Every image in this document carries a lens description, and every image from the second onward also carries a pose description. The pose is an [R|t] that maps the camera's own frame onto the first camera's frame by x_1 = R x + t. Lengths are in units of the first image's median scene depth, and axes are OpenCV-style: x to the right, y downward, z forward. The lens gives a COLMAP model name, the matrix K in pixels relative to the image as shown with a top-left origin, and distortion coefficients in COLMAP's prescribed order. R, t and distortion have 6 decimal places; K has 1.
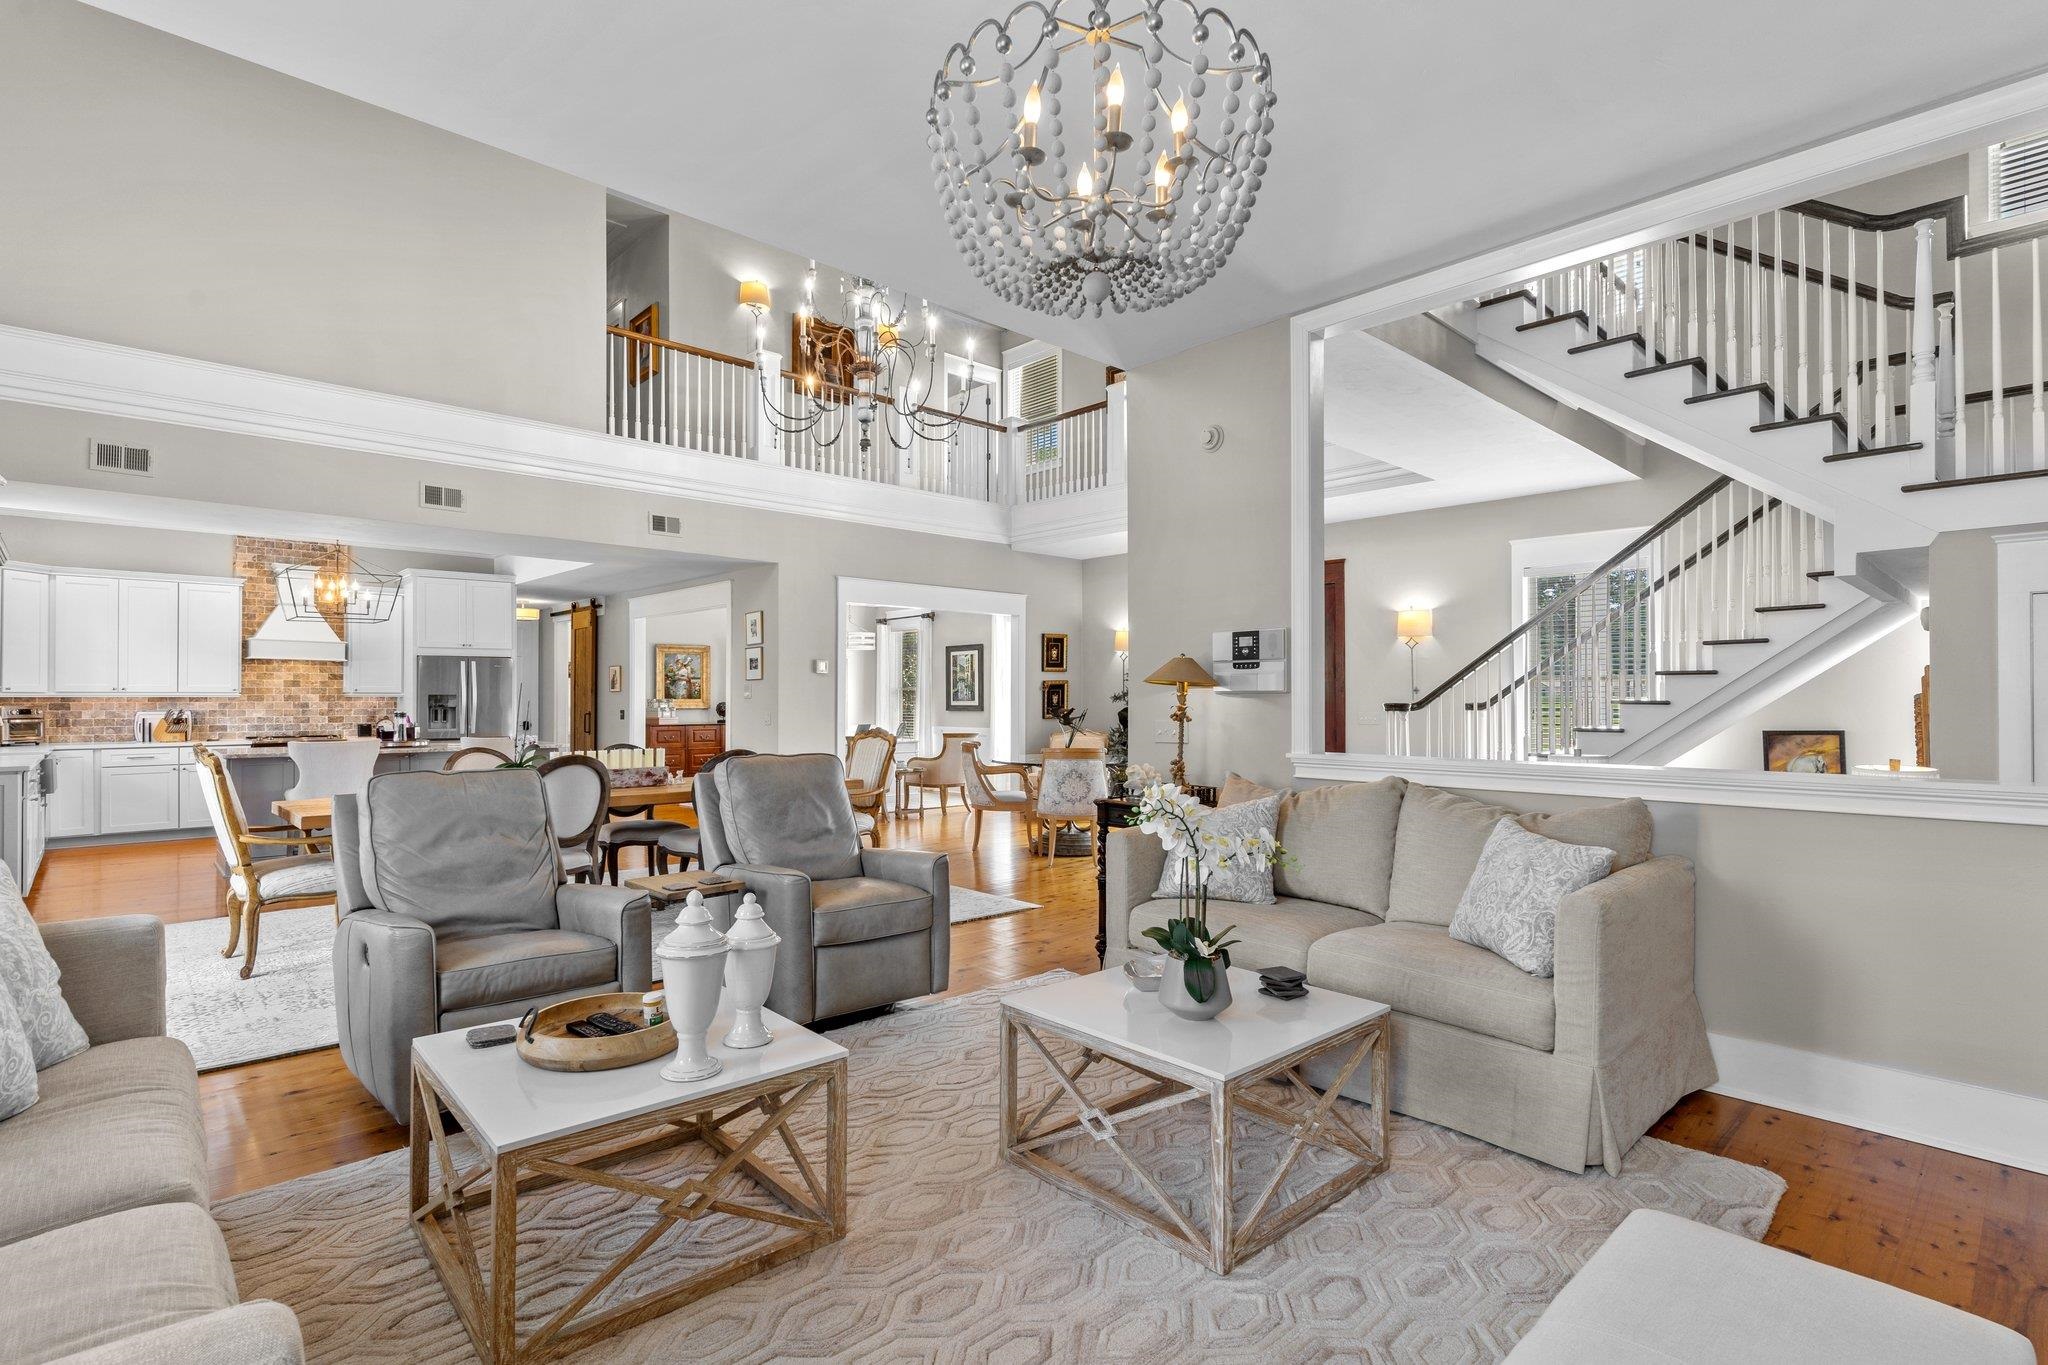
lens RADIAL K [[977.2, 0, 1024.3], [0, 977.2, 692.5], [0, 0, 1]] dist [-0.001196, -0.000643]
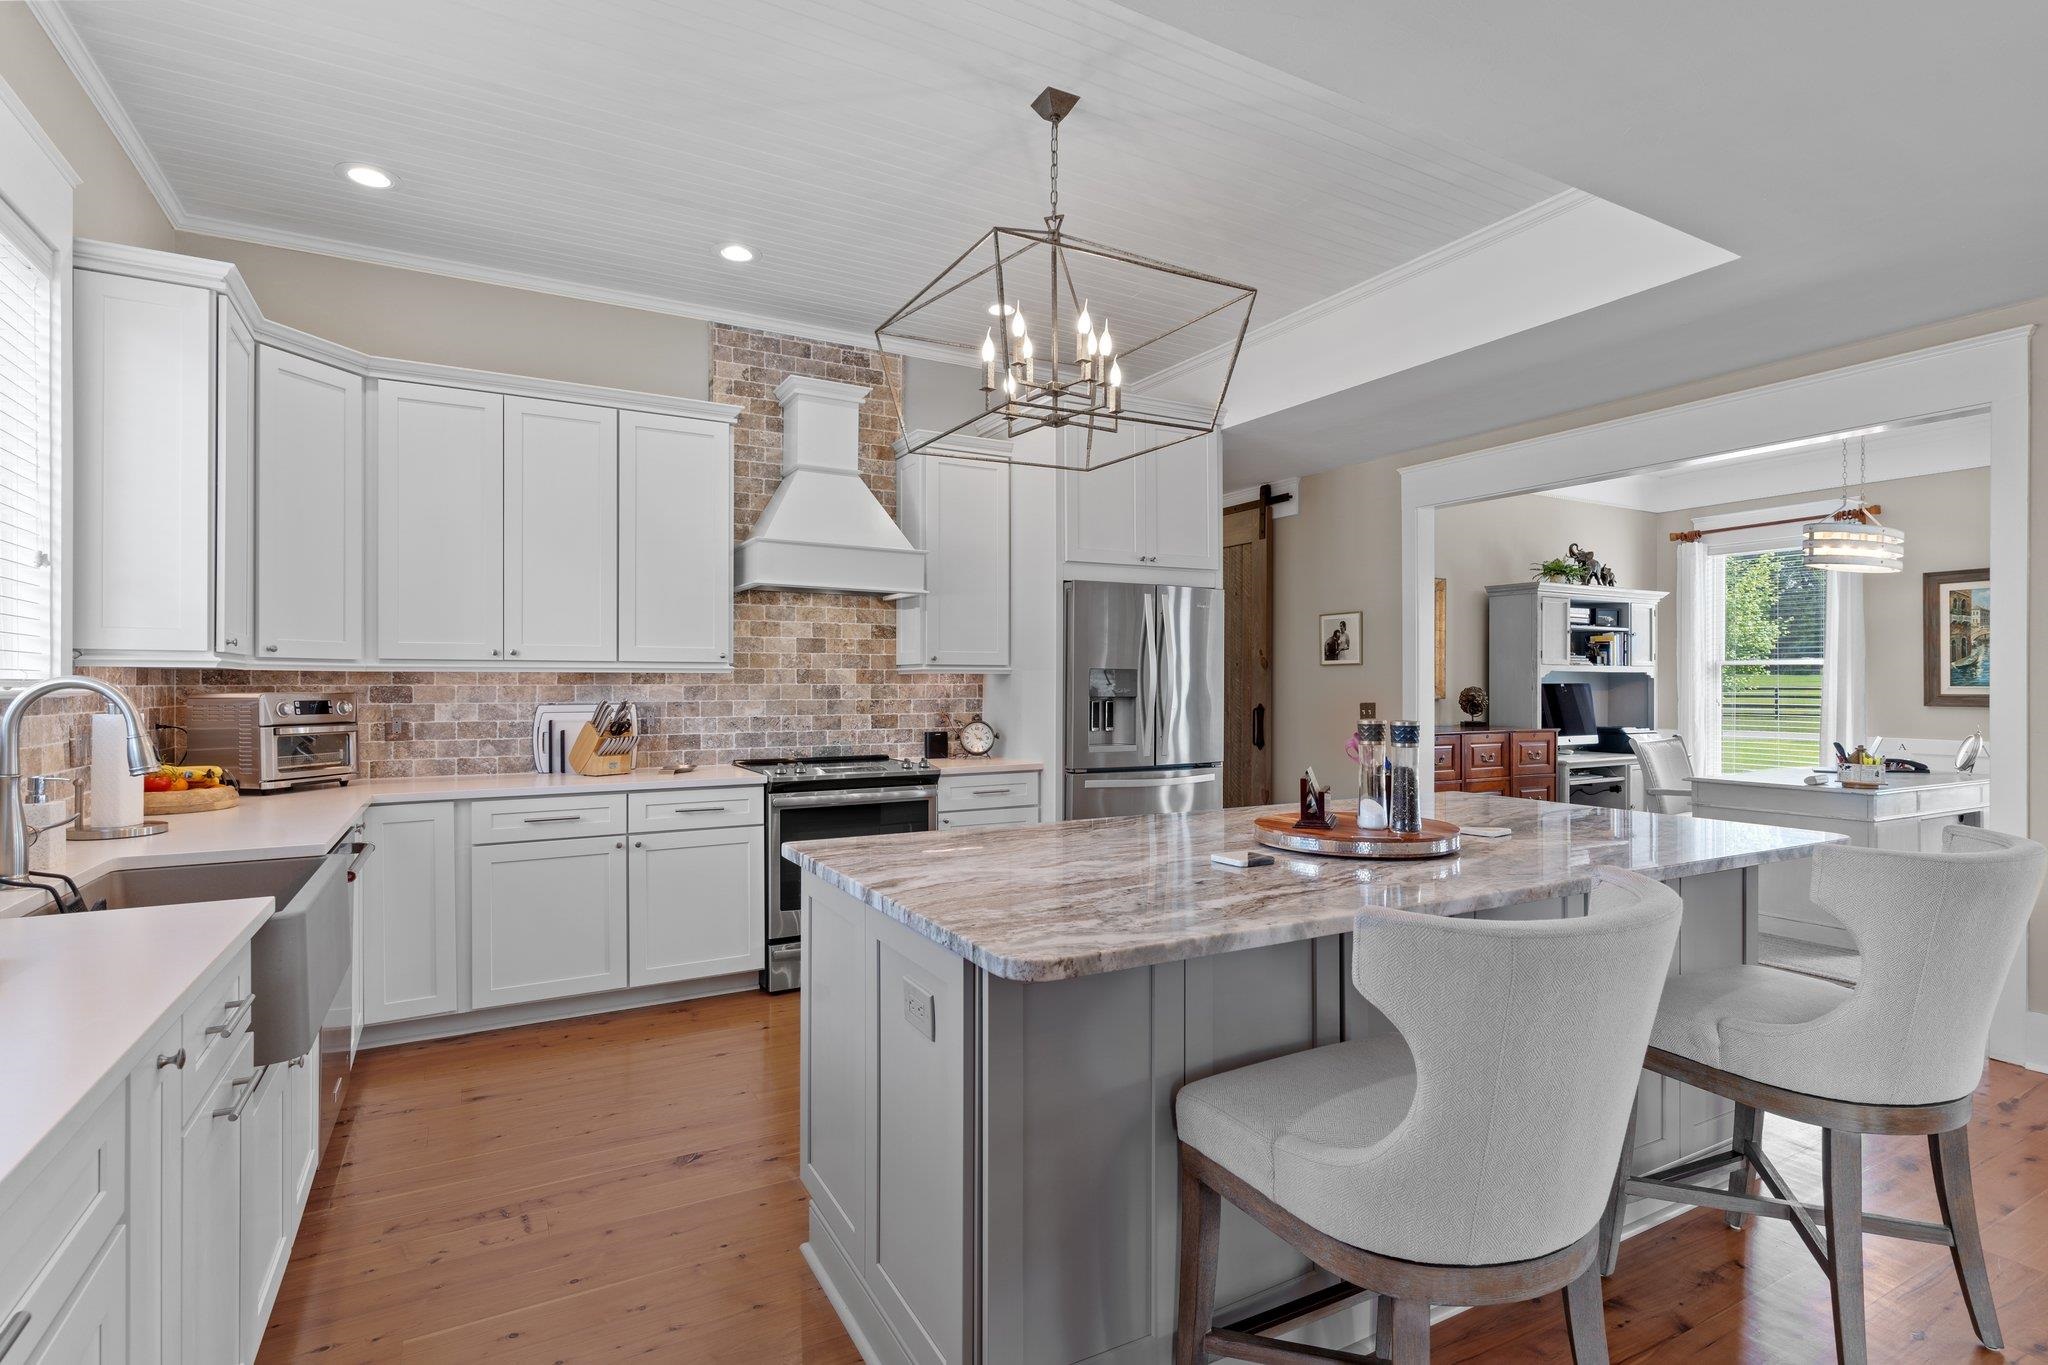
lens RADIAL K [[997.5, 0, 1024.0], [0, 997.5, 682.5], [0, 0, 1]] dist [-0.000250, -0.000219]
pose [[0.969758, 0.000888, -0.244067, -0.563882], [0.000368, 0.999987, 0.005101, 0.006636], [0.244068, -0.005036, 0.969745, 0.592349]]
